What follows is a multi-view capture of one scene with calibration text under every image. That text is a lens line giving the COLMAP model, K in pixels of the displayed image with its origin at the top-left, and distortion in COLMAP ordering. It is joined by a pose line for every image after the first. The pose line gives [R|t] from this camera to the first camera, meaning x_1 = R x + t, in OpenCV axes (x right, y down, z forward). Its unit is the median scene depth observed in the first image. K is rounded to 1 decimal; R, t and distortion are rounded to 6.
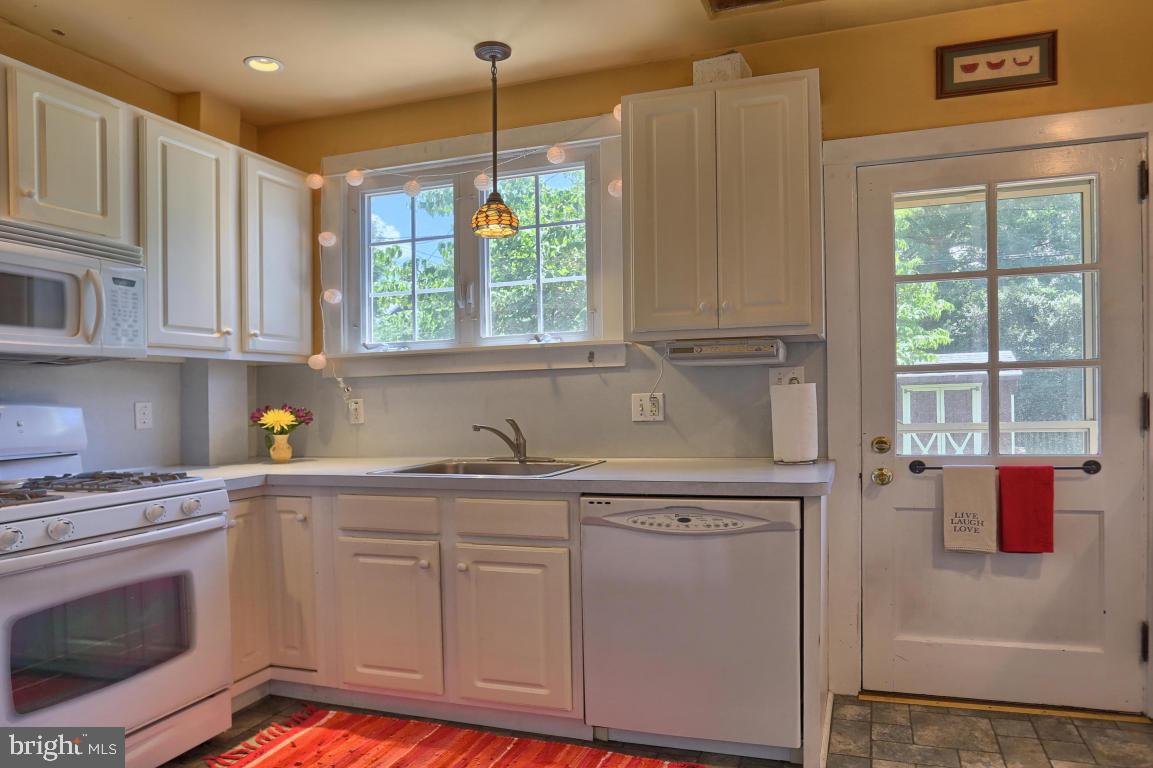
lens RADIAL K [[684.7, 0, 577.2], [0, 684.7, 403.3], [0, 0, 1]] dist [-0.001219, 0.001689]
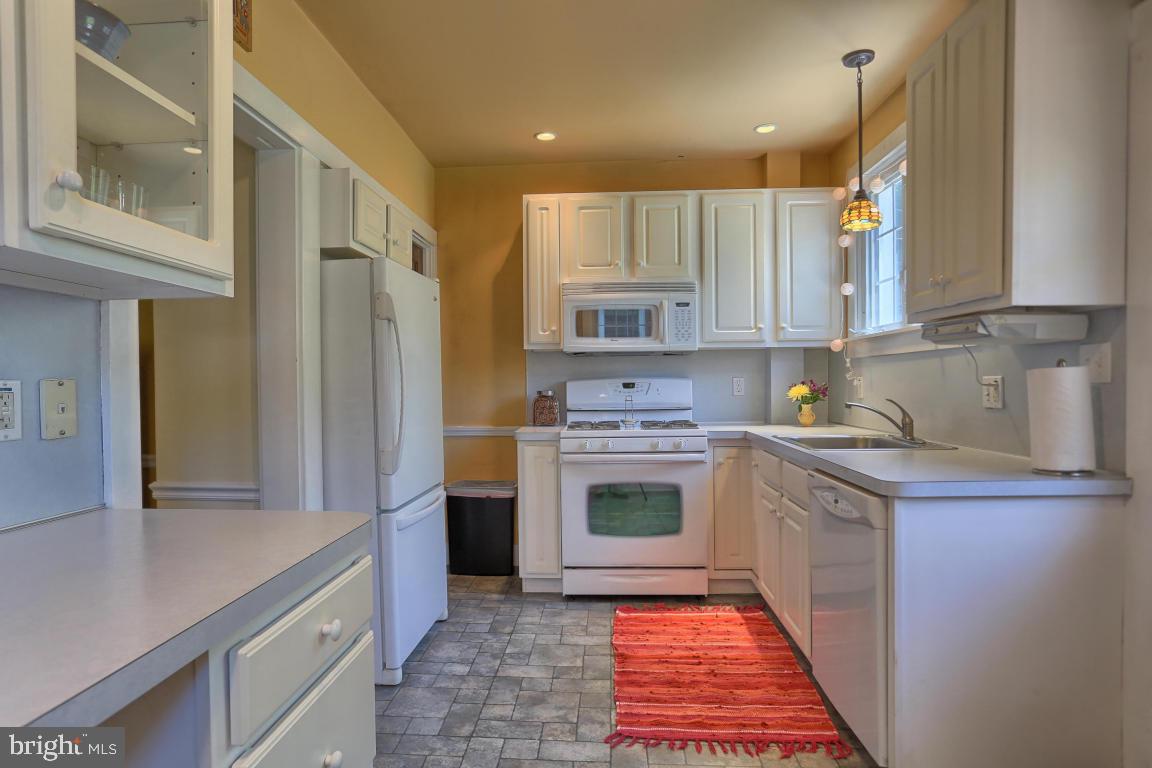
lens RADIAL K [[695.4, 0, 576.0], [0, 695.4, 384.0], [0, 0, 1]] dist [0.001940, 0.000592]
pose [[0.307571, 0.022145, -0.951268, 0.845325], [-0.003541, 0.999749, 0.022129, -0.024214], [0.951519, -0.003437, 0.307572, 0.249321]]
